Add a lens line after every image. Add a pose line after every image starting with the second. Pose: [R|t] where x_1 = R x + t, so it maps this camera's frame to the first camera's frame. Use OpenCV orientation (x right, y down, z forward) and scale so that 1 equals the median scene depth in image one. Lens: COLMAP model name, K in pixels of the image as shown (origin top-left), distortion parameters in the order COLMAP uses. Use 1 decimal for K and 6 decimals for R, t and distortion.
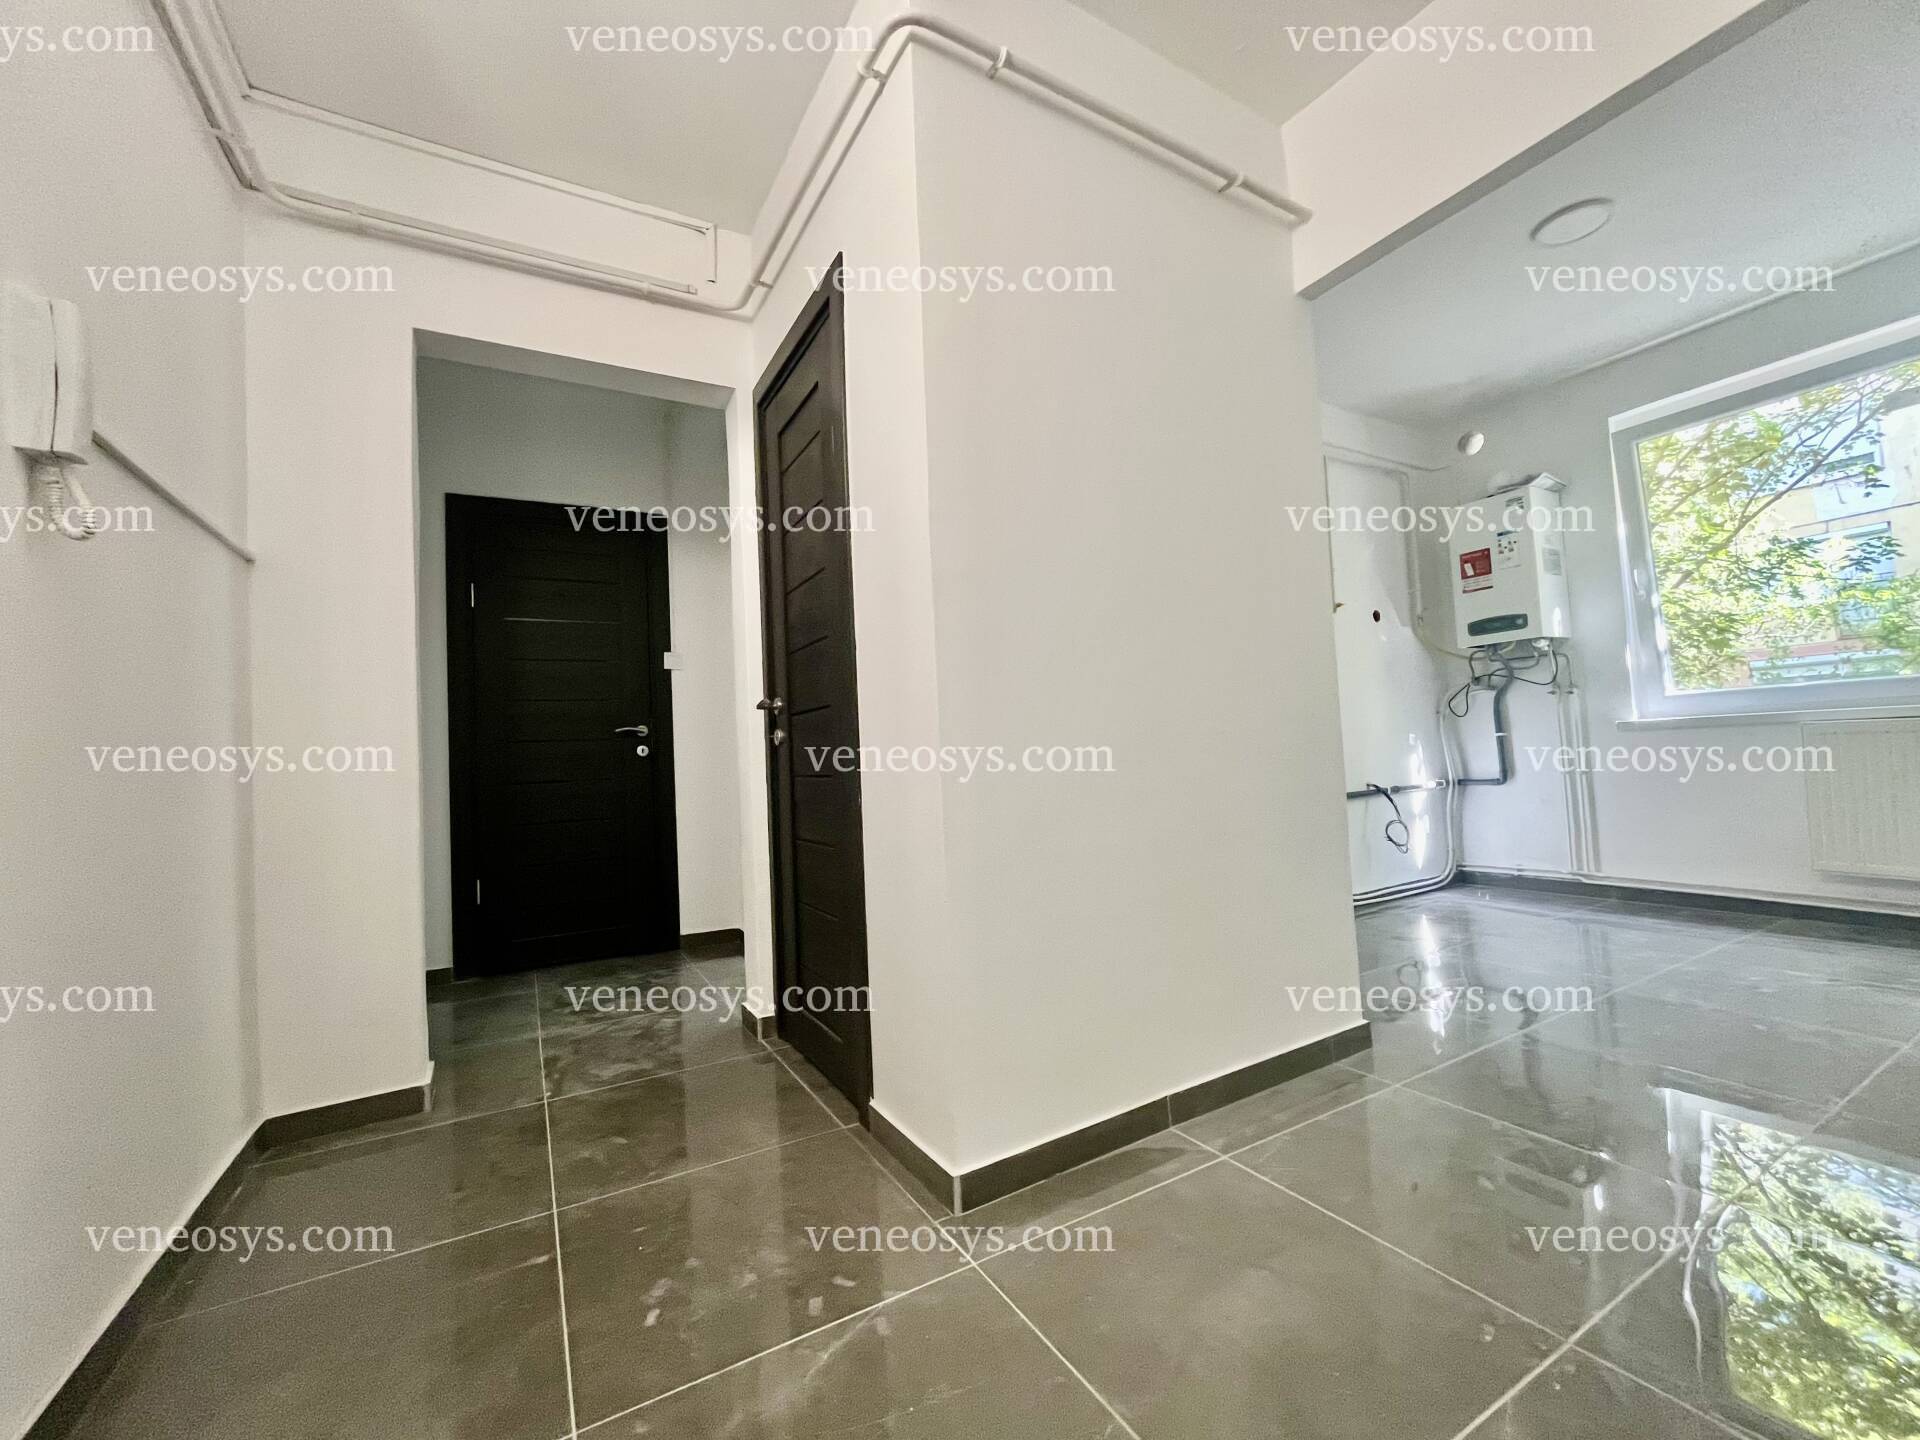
lens RADIAL K [[783.7, 0, 960.9], [0, 783.7, 722.0], [0, 0, 1]] dist [-0.001358, -0.000761]
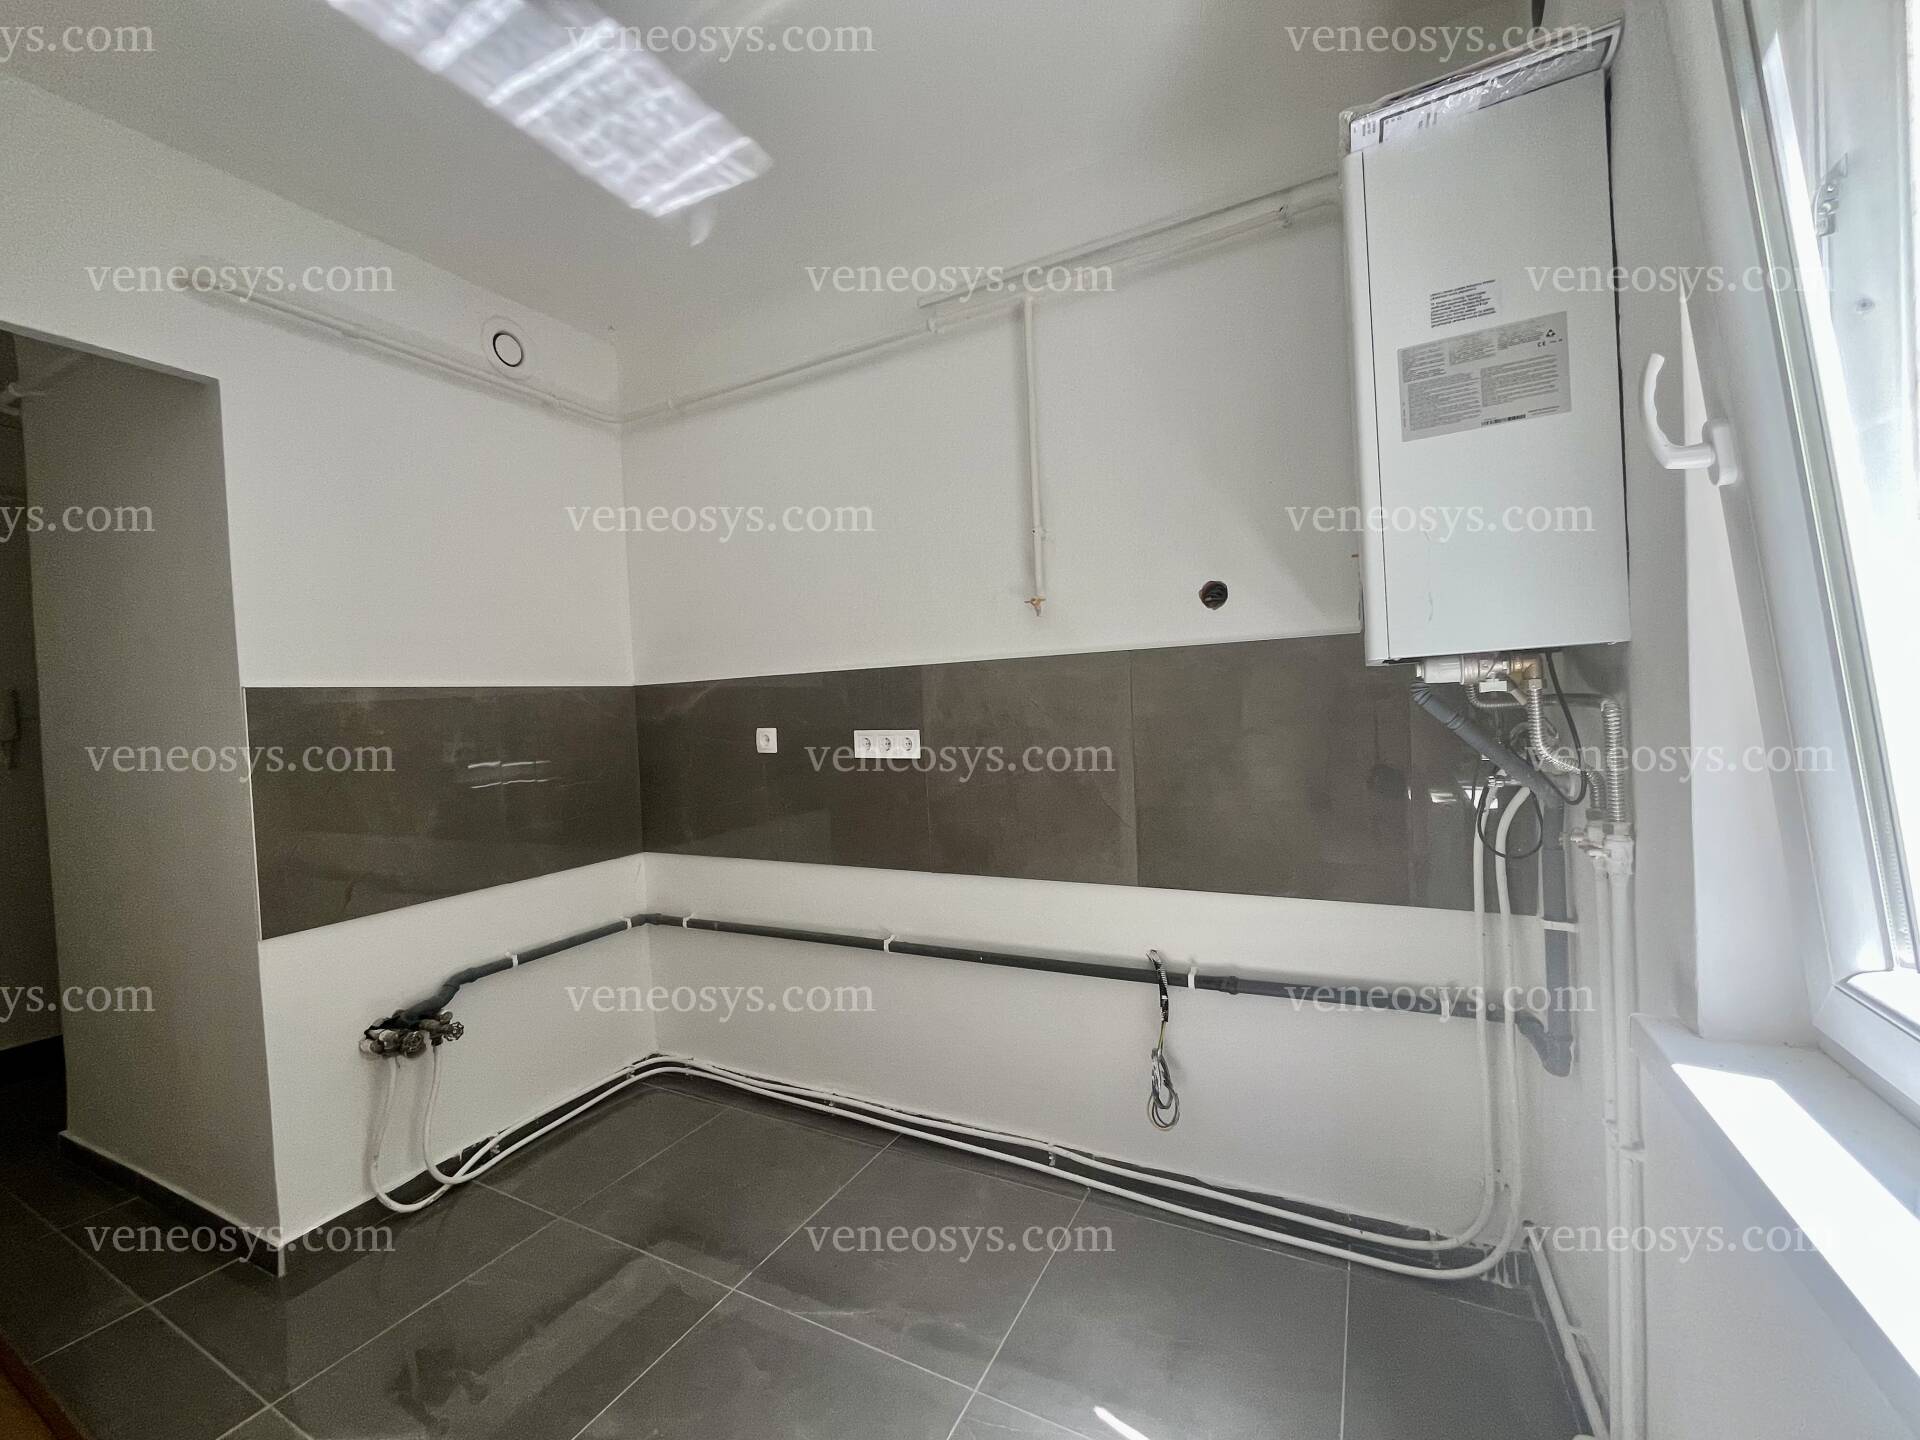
lens RADIAL K [[783.7, 0, 959.2], [0, 783.7, 720.5], [0, 0, 1]] dist [-0.001358, -0.000761]
pose [[0.538009, 0.034613, -0.842228, 0.842173], [0.057797, 0.995290, 0.077824, -0.108061], [0.840955, -0.090548, 0.533475, 0.641726]]
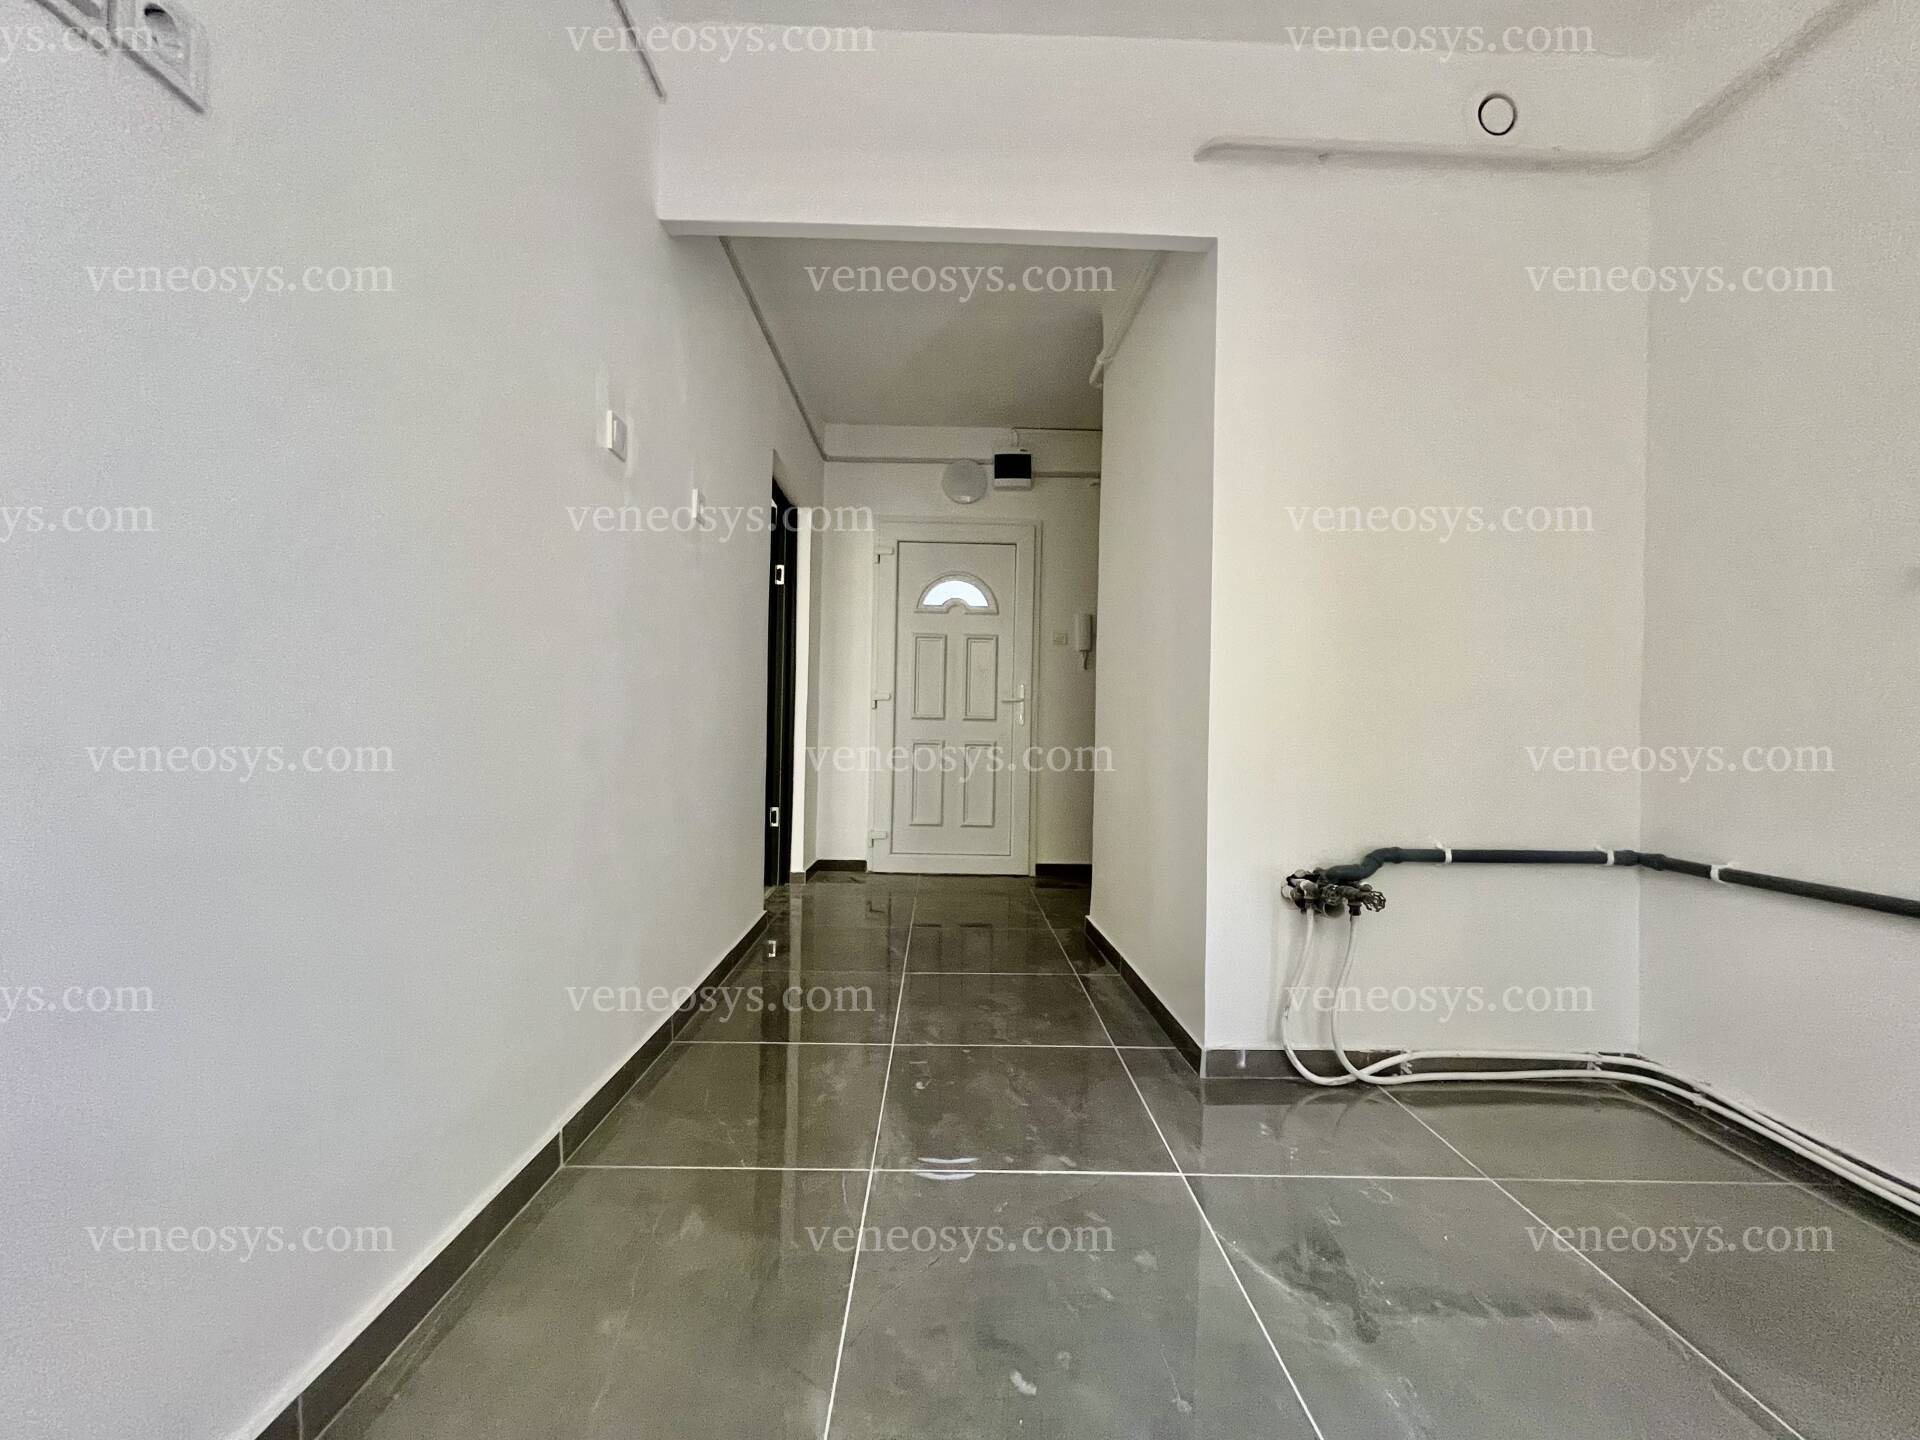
lens RADIAL K [[783.7, 0, 946.5], [0, 783.7, 717.2], [0, 0, 1]] dist [-0.001358, -0.000761]
pose [[-0.486048, 0.030752, -0.873391, 0.749583], [0.035086, 0.999262, 0.015659, -0.008852], [0.873227, -0.023033, -0.486769, 0.625743]]
